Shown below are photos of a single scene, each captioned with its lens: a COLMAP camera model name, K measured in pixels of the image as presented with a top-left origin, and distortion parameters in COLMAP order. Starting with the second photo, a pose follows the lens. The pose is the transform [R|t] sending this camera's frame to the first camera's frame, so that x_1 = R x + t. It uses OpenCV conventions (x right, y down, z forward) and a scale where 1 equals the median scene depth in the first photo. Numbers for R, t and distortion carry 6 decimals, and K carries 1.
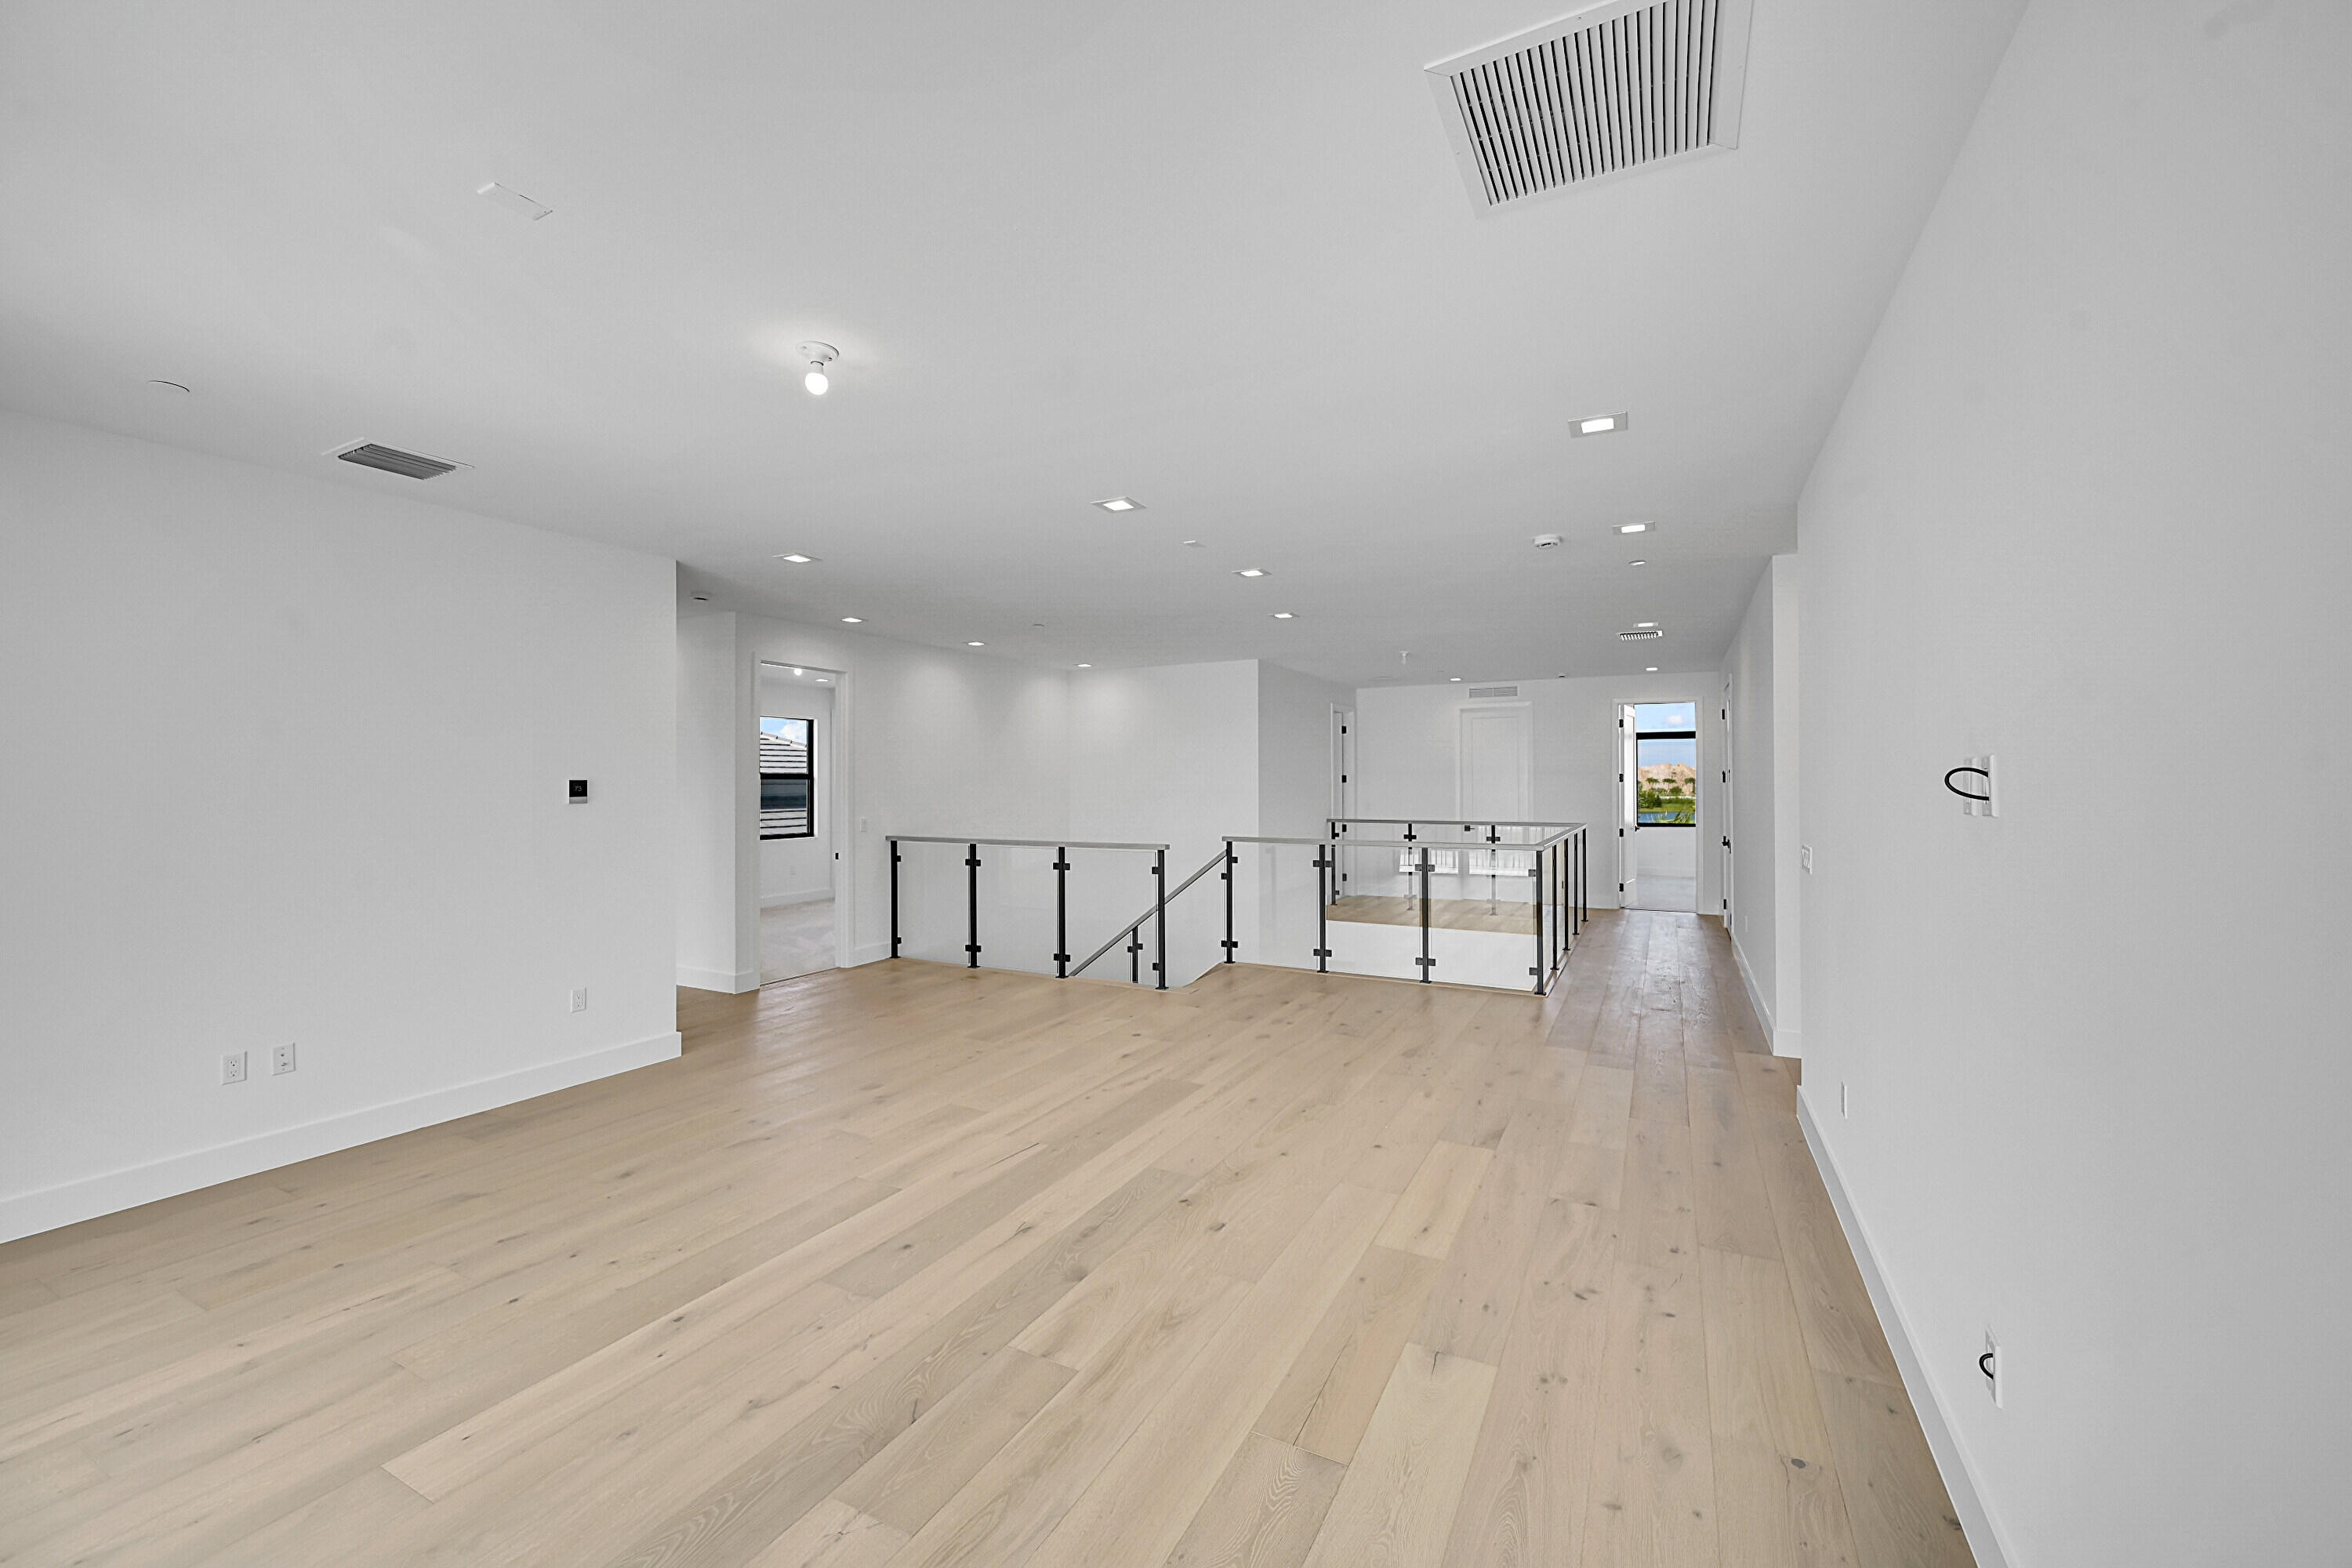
lens RADIAL K [[921.8, 0, 1172.3], [0, 921.8, 782.6], [0, 0, 1]] dist [0.003889, -0.000257]
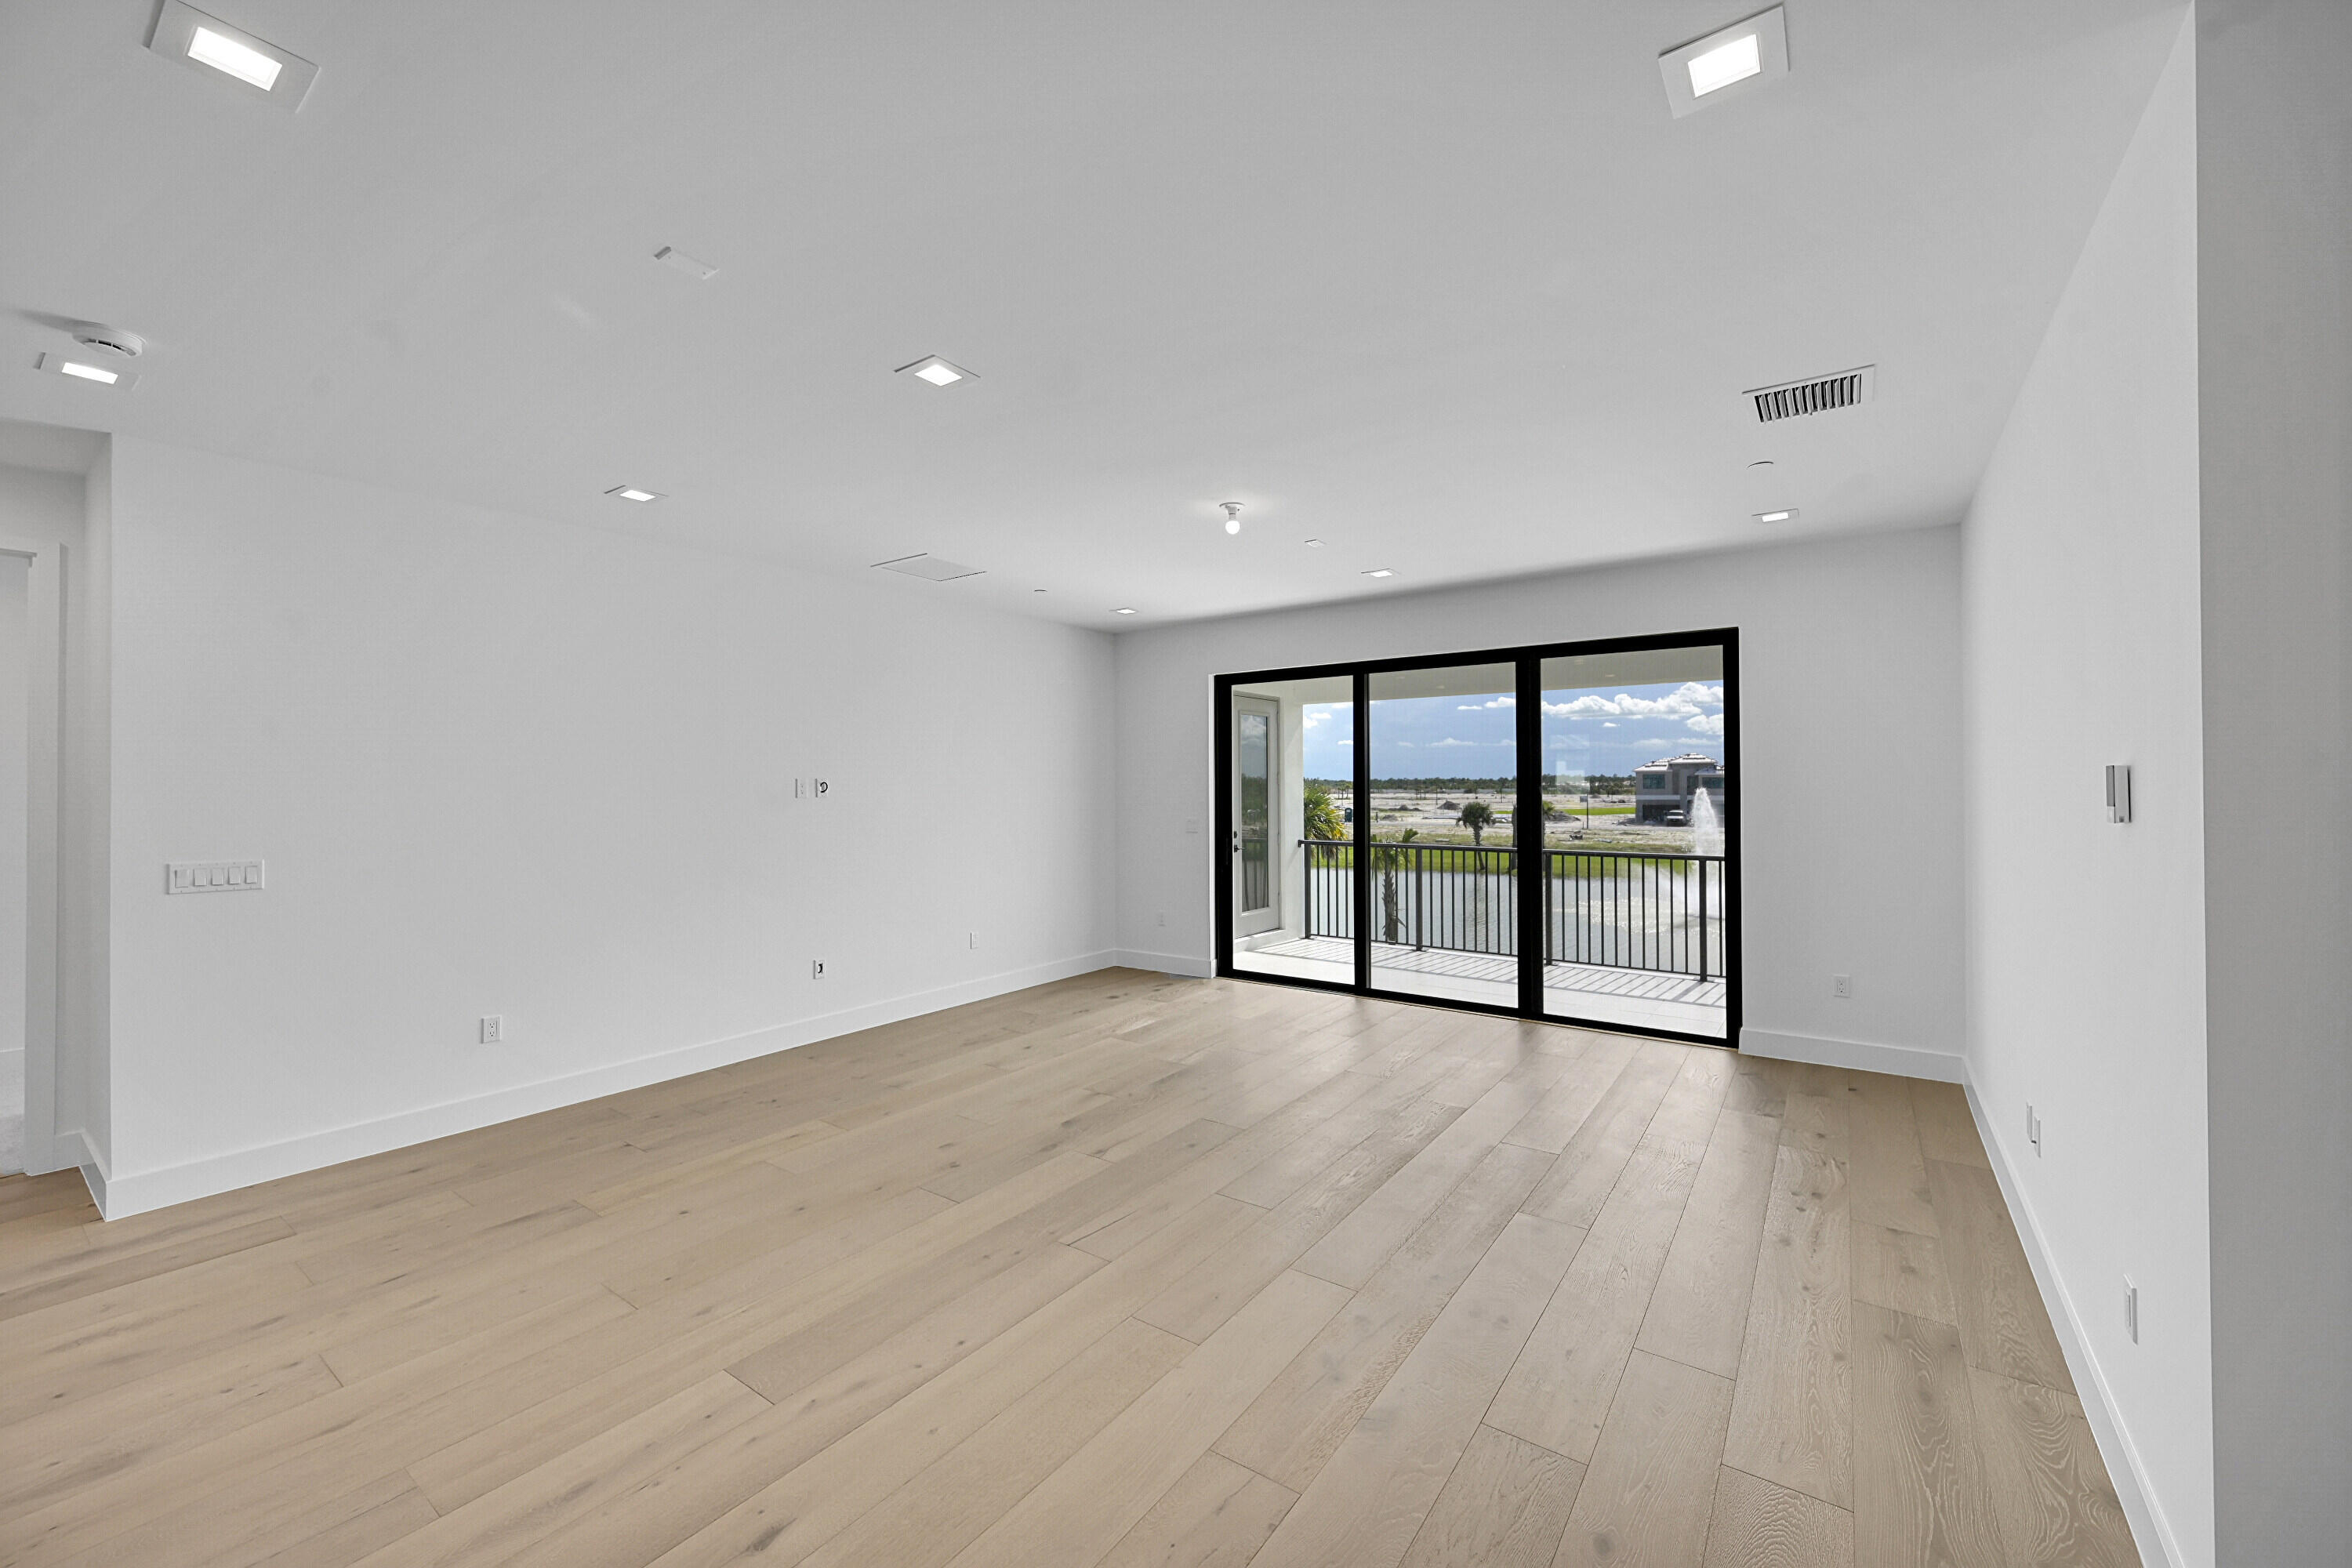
lens RADIAL K [[921.8, 0, 1176.2], [0, 921.8, 782.5], [0, 0, 1]] dist [0.003889, -0.000257]
pose [[-0.991044, 0.011415, 0.133050, -0.377807], [0.010437, 0.999913, -0.008042, 0.008057], [-0.133130, -0.006581, -0.991077, 1.941245]]
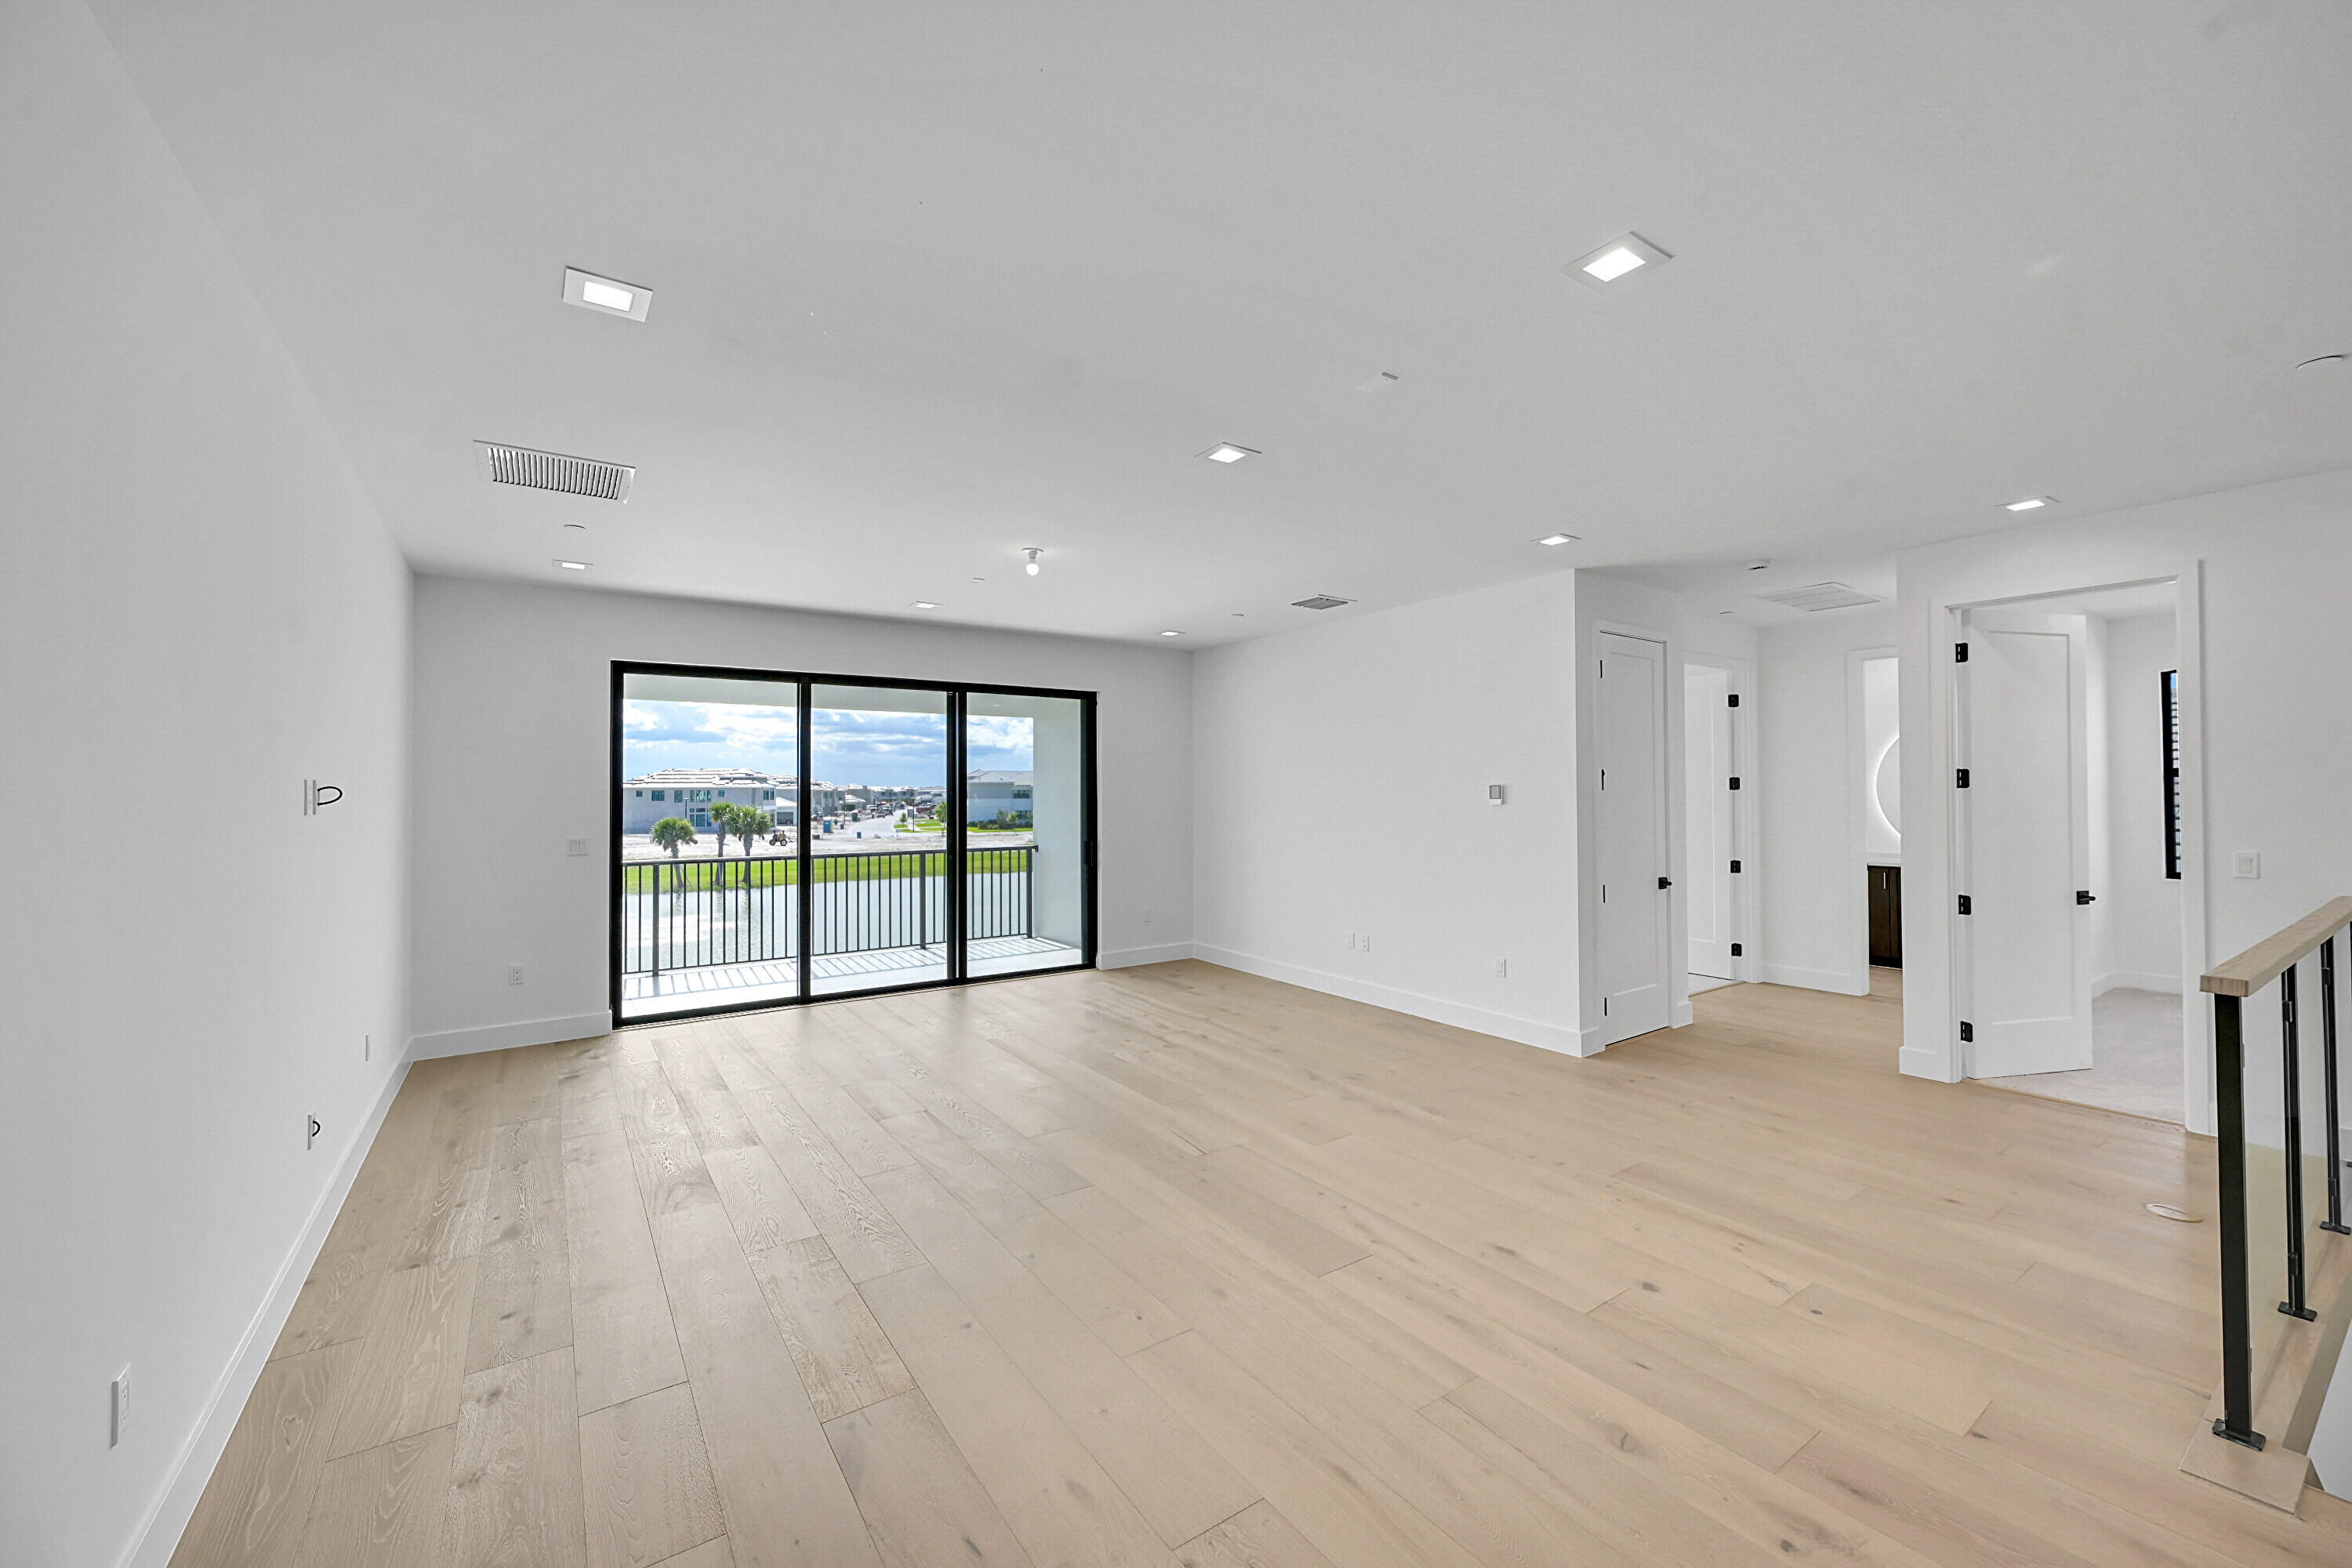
lens RADIAL K [[921.8, 0, 1184.8], [0, 921.8, 786.2], [0, 0, 1]] dist [0.003889, -0.000257]
pose [[-0.453655, 0.000438, -0.891177, 0.819221], [0.010930, 0.999927, -0.005072, 0.002598], [0.891110, -0.012042, -0.453627, 1.577997]]
